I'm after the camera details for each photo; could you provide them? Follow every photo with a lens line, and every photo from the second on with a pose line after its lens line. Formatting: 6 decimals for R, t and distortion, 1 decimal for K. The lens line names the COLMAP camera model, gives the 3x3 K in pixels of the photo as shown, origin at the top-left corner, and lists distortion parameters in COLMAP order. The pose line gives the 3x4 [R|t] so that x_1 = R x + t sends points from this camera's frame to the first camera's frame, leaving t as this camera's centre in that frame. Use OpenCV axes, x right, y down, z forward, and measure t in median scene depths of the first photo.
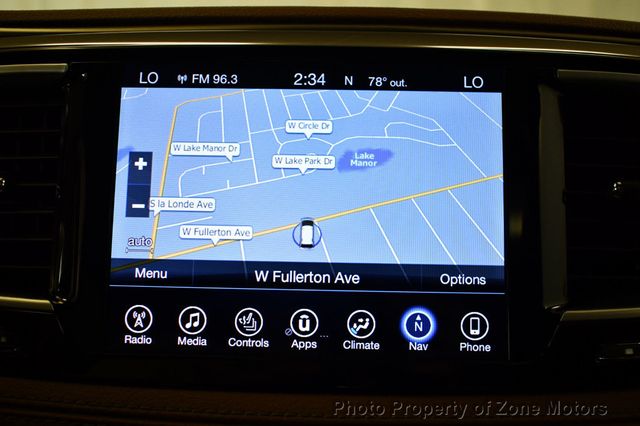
lens RADIAL K [[687.0, 0, 320.0], [0, 687.0, 213.0], [0, 0, 1]] dist [-0.046641, -0.007622]
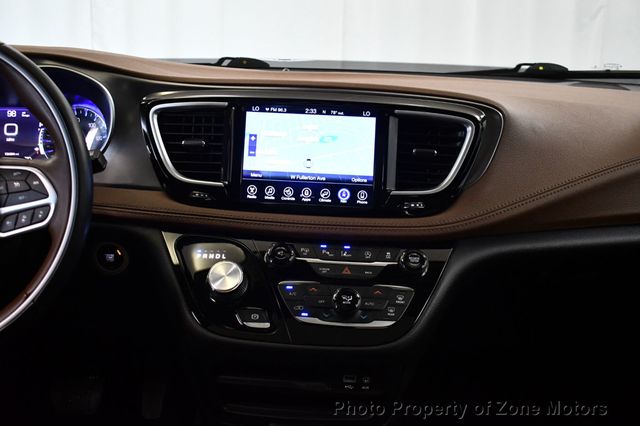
lens RADIAL K [[738.3, 0, 320.0], [0, 738.3, 213.0], [0, 0, 1]] dist [-0.068543, -0.016573]
pose [[0.999459, 0.030826, -0.011457, 0.075411], [-0.029966, 0.997174, 0.068890, 0.022424], [0.013548, -0.068509, 0.997558, -2.230913]]
